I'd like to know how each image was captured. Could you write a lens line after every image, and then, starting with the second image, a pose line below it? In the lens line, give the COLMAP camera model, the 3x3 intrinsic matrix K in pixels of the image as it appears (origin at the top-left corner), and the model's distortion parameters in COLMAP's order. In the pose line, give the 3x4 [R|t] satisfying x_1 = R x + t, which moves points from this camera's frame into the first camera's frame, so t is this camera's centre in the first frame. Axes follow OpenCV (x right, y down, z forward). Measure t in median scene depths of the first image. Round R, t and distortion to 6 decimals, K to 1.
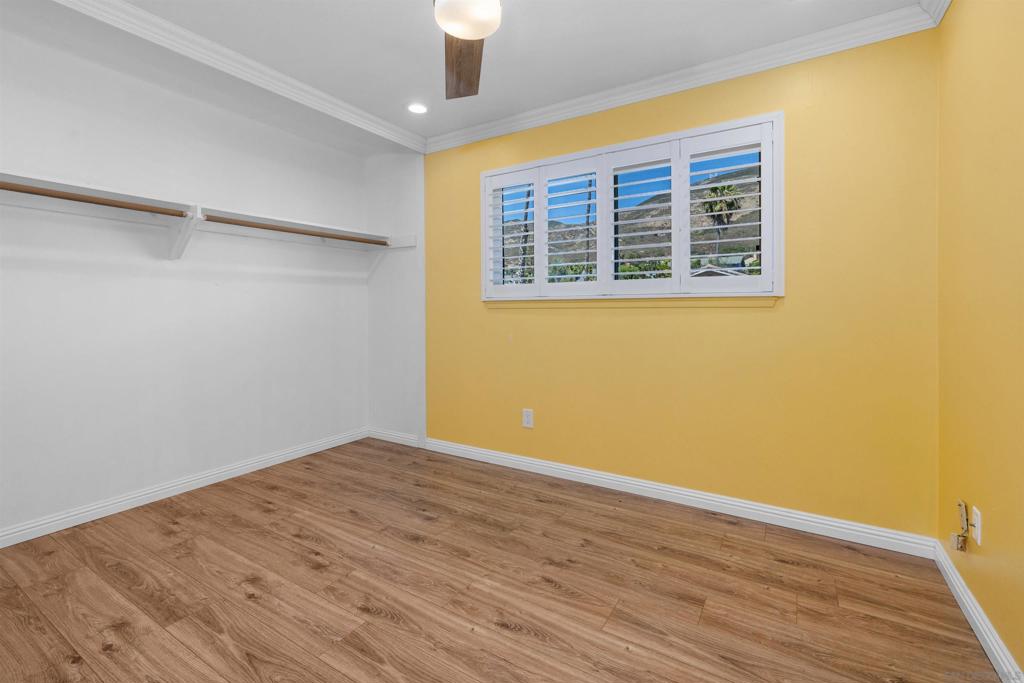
lens RADIAL K [[448.1, 0, 484.5], [0, 448.1, 323.8], [0, 0, 1]] dist [0.012246, -0.001533]
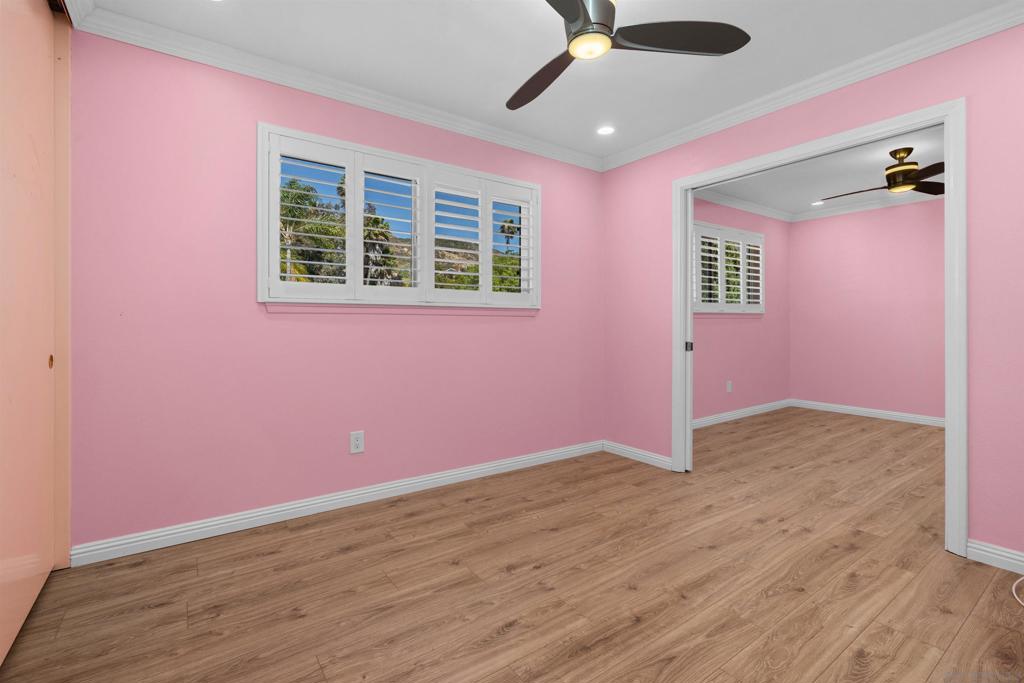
lens RADIAL K [[459.4, 0, 523.2], [0, 459.4, 320.5], [0, 0, 1]] dist [-0.012344, 0.001305]
pose [[0.380001, -0.000944, 0.924986, -0.711862], [0.018439, 0.999809, -0.006554, -0.012917], [-0.924802, 0.019546, 0.379945, 0.441983]]
